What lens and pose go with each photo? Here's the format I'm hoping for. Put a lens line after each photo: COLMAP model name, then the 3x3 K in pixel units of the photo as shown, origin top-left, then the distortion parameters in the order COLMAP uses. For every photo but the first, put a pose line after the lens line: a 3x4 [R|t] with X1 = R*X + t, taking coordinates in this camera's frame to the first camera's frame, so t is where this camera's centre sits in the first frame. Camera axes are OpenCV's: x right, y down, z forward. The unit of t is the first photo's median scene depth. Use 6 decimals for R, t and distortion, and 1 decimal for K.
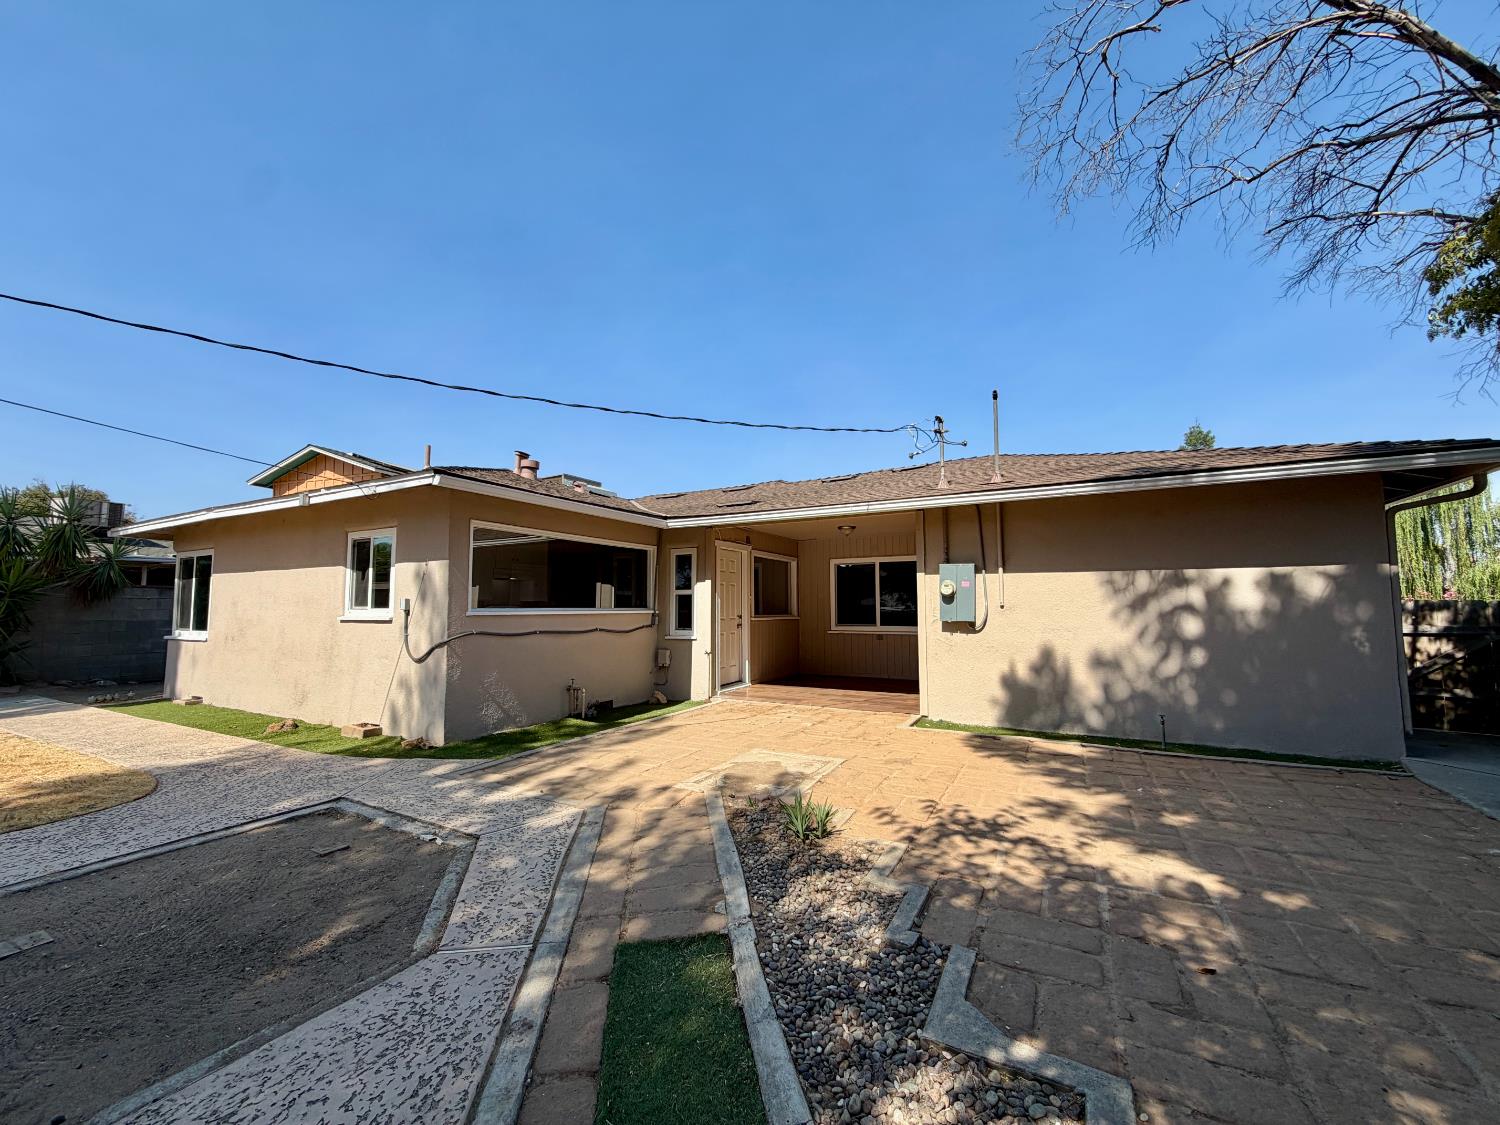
lens RADIAL K [[596.5, 0, 747.3], [0, 596.5, 561.8], [0, 0, 1]] dist [0.001304, -0.000105]
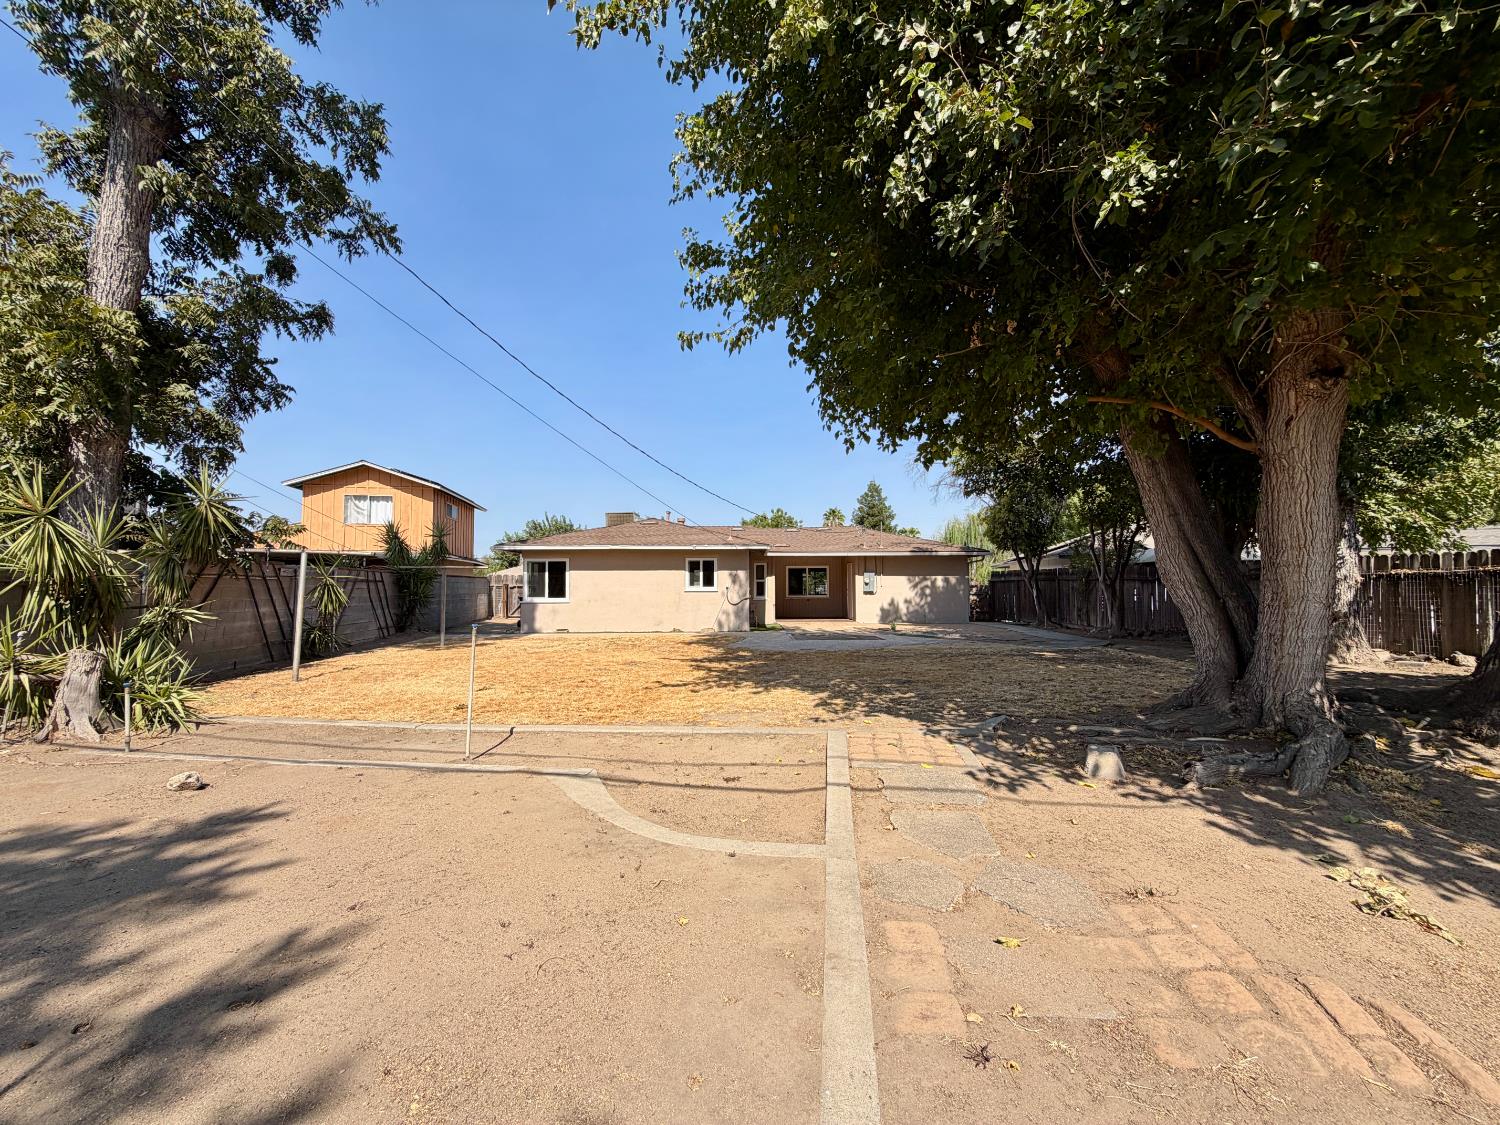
lens RADIAL K [[599.7, 0, 750.0], [0, 599.7, 562.5], [0, 0, 1]] dist [0.000842, -0.000082]
pose [[0.877276, 0.020023, 0.479568, -2.597308], [-0.033772, 0.999228, 0.020059, -0.140153], [-0.478797, -0.033794, 0.877275, -2.236471]]
